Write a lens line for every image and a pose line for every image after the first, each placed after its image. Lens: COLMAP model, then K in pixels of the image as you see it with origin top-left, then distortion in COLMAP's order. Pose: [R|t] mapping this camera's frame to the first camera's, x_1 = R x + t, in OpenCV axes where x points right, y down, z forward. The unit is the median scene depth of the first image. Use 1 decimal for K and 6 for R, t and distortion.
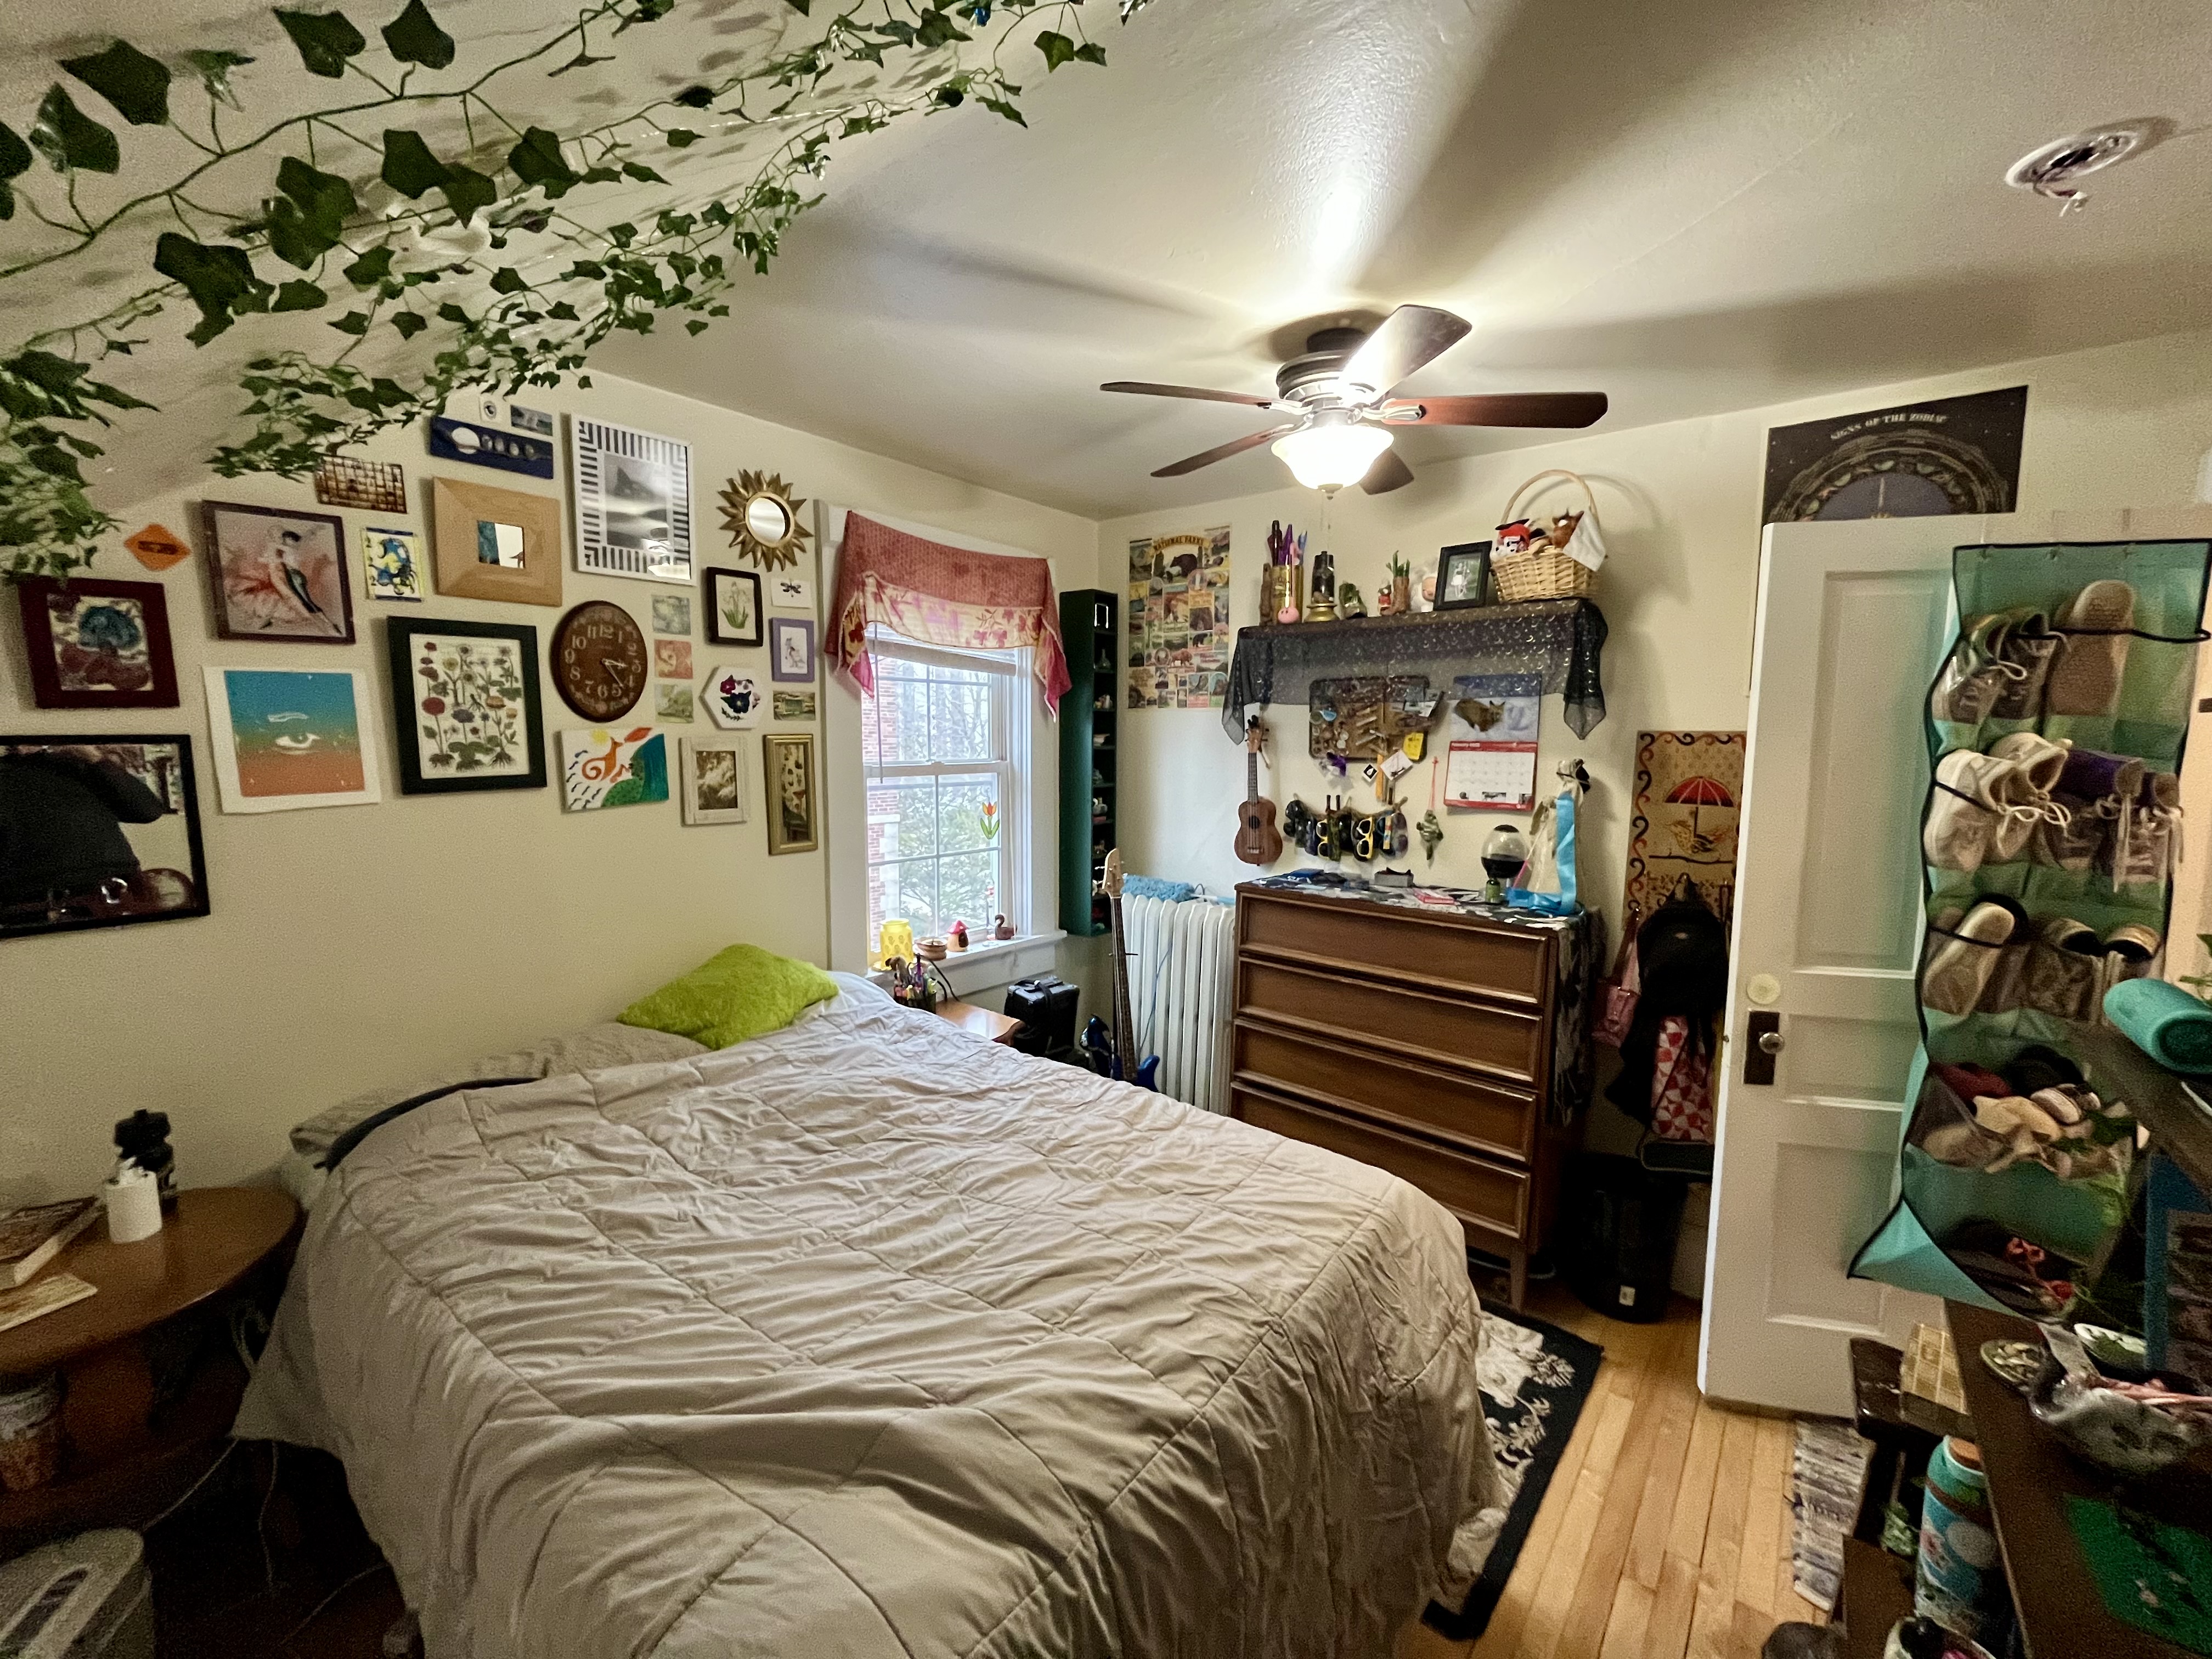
lens RADIAL K [[897.8, 0, 1098.5], [0, 897.8, 829.7], [0, 0, 1]] dist [-0.001673, 0.000322]
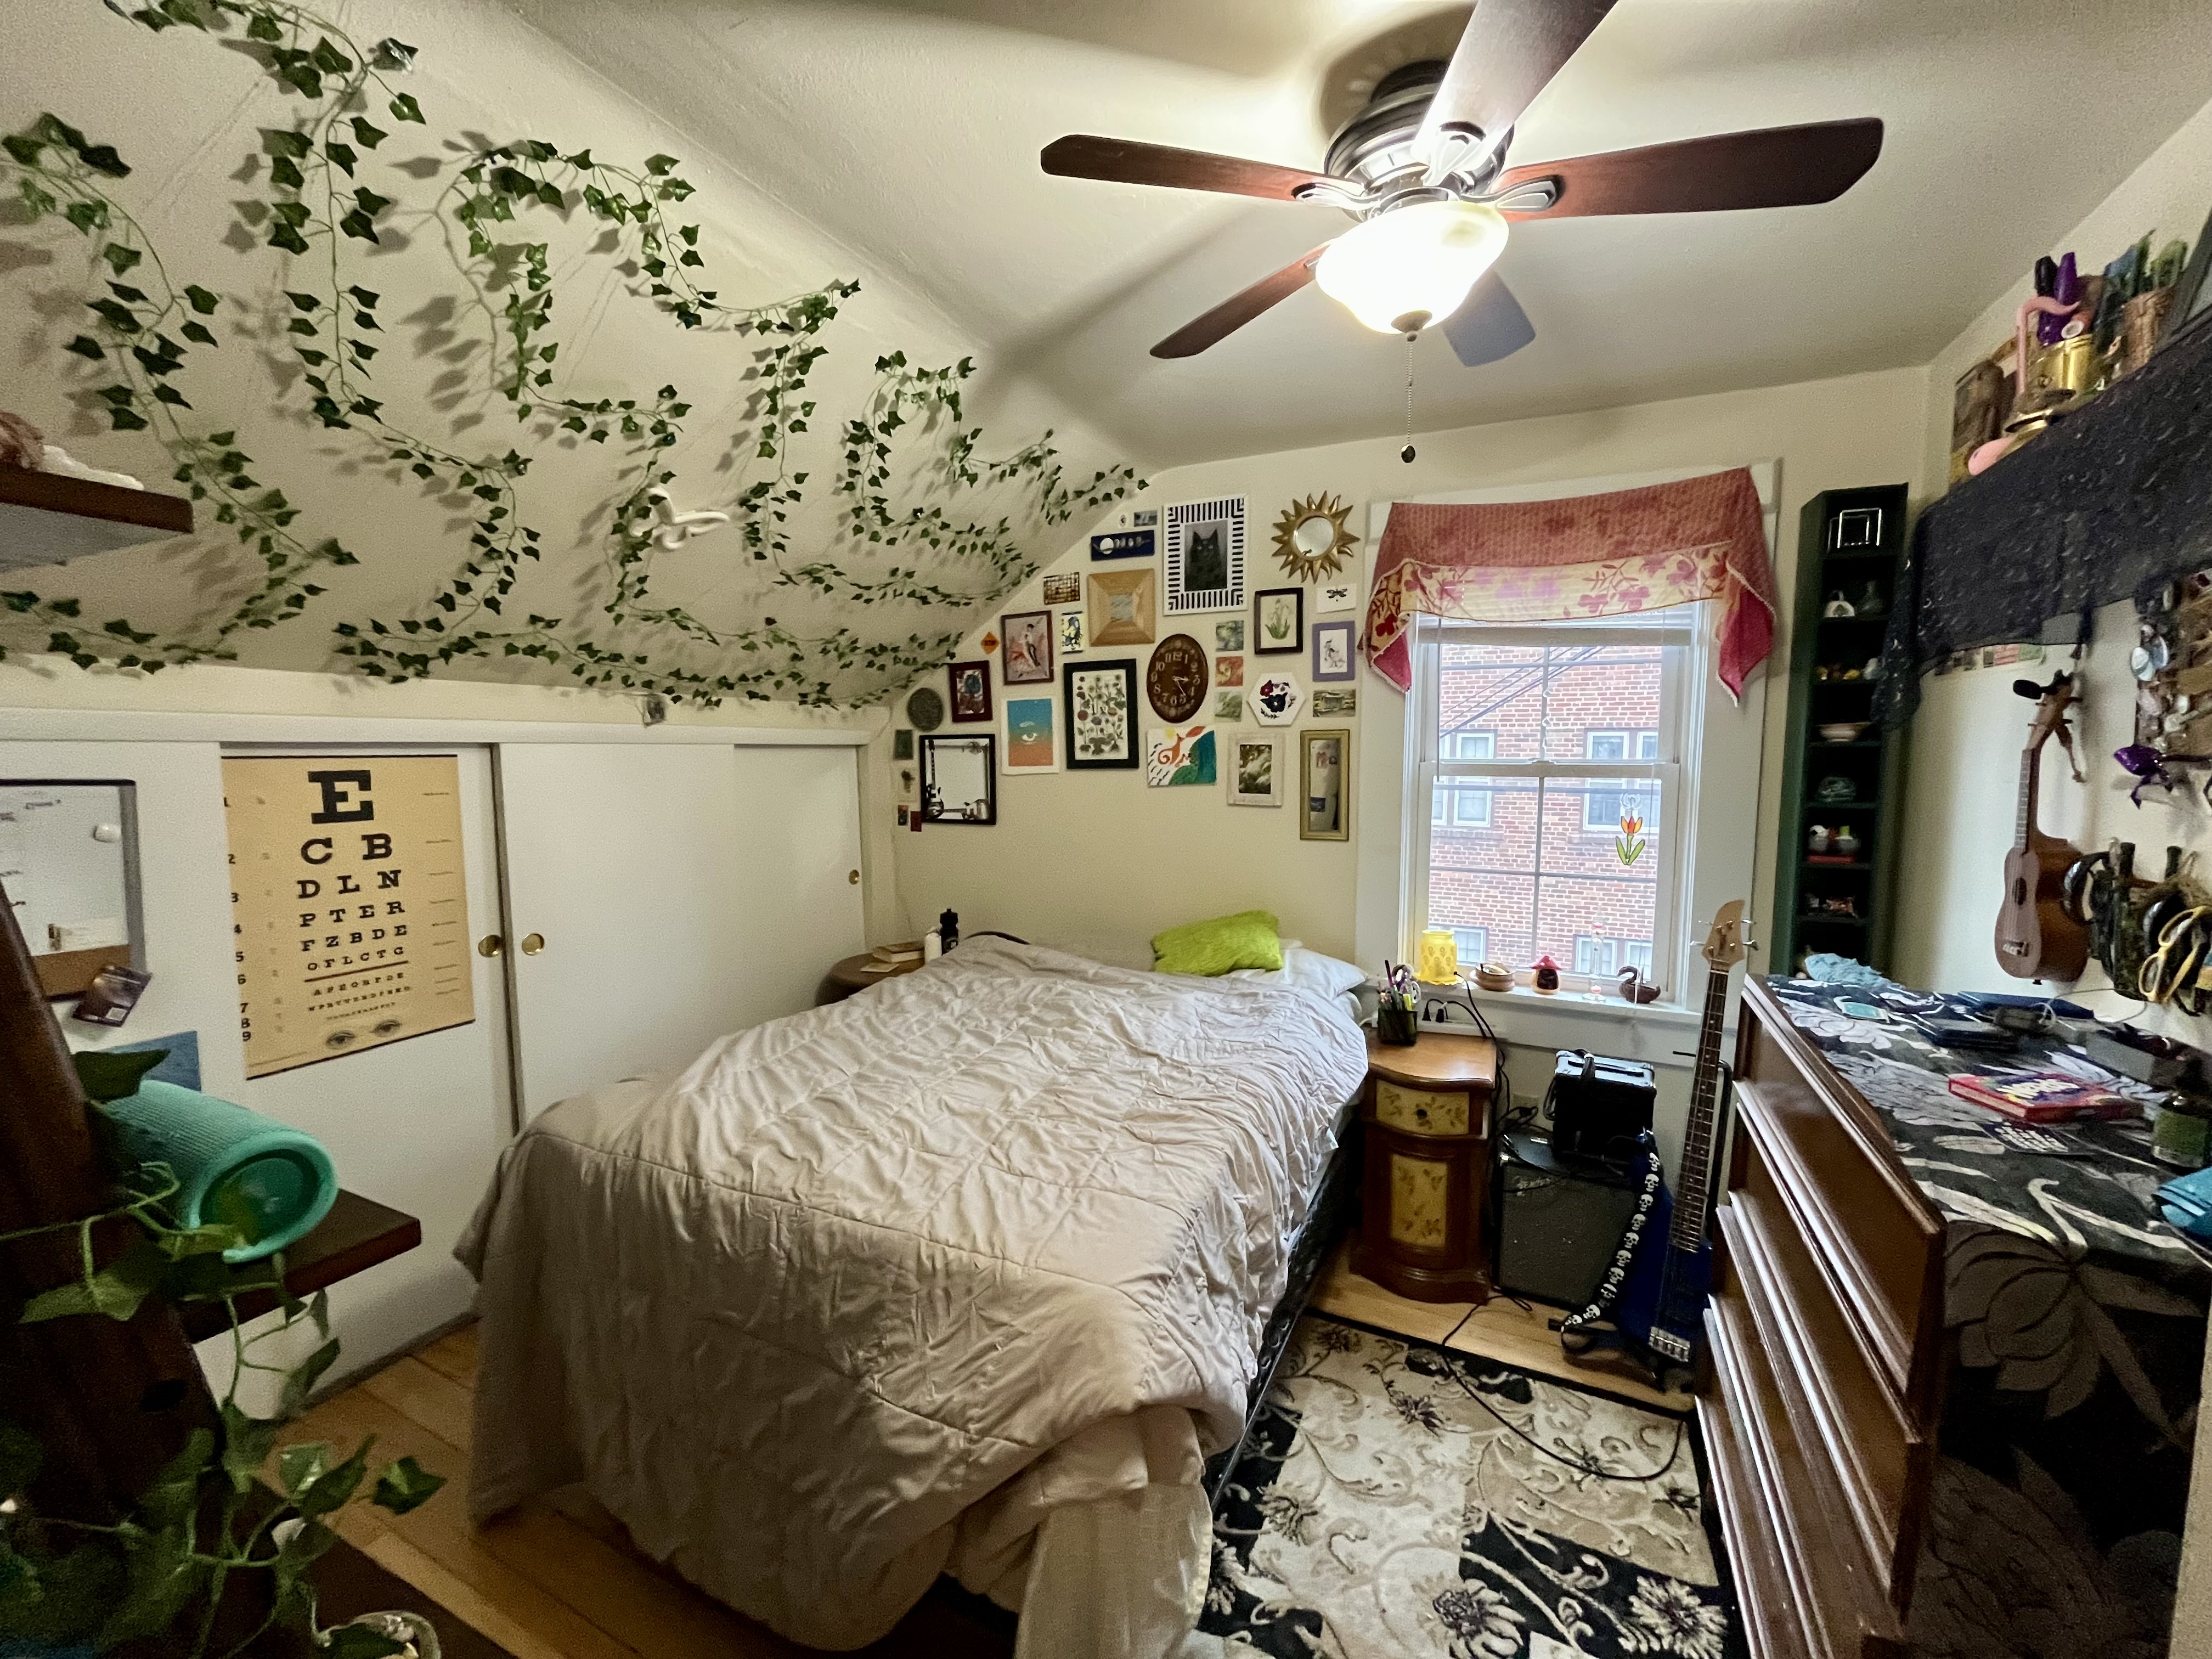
lens RADIAL K [[897.8, 0, 1098.5], [0, 897.8, 829.7], [0, 0, 1]] dist [-0.001673, 0.000322]
pose [[0.234414, 0.082034, -0.968669, 0.754966], [-0.102935, 0.992926, 0.059179, -0.027014], [0.966672, 0.085838, 0.241200, 0.569517]]
